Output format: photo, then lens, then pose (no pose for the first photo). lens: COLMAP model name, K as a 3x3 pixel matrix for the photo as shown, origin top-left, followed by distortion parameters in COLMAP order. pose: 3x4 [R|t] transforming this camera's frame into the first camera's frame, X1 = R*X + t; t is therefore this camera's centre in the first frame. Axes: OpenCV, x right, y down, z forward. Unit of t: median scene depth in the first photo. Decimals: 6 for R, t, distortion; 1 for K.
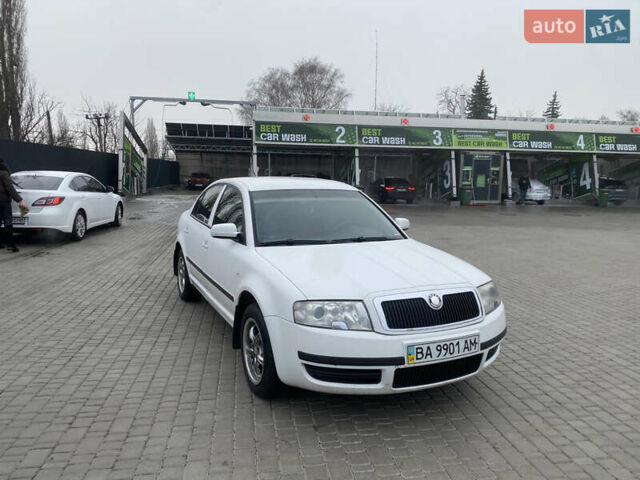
lens RADIAL K [[486.6, 0, 320.8], [0, 486.6, 241.9], [0, 0, 1]] dist [0.029489, -0.030634]
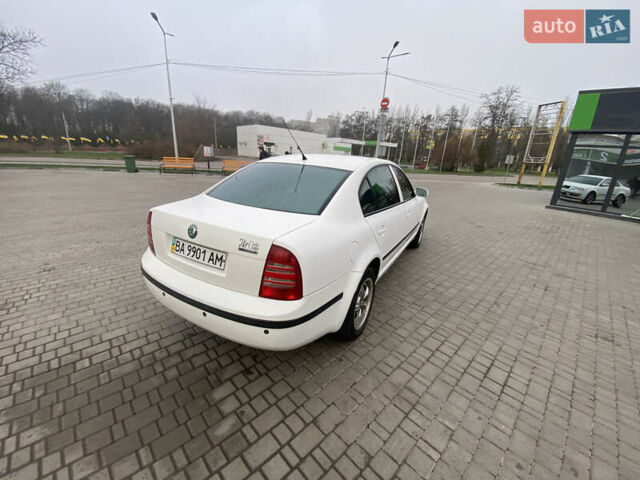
lens RADIAL K [[258.6, 0, 318.7], [0, 258.6, 240.3], [0, 0, 1]] dist [0.016526, -0.019137]
pose [[-0.568178, -0.296999, 0.767441, -0.122825], [0.045586, 0.919807, 0.389715, -0.039716], [-0.821642, 0.256412, -0.509074, 0.296120]]
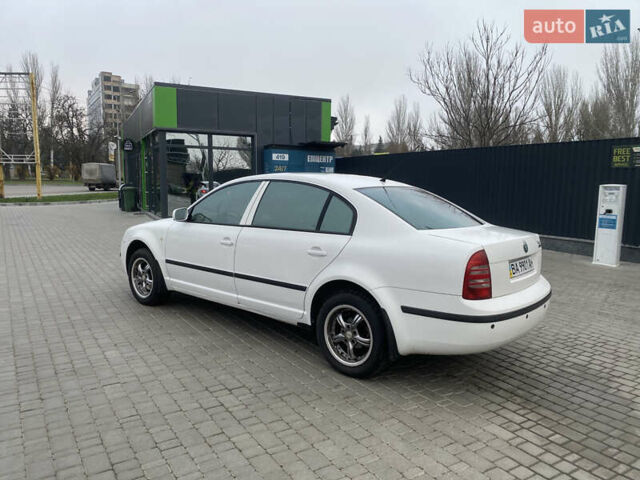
lens RADIAL K [[486.8, 0, 322.2], [0, 486.8, 243.2], [0, 0, 1]] dist [0.010578, -0.002342]
pose [[-0.912505, 0.017522, -0.408691, 0.060367], [-0.088781, 0.966785, 0.239676, -0.047973], [0.399315, 0.254990, -0.880640, 0.391271]]
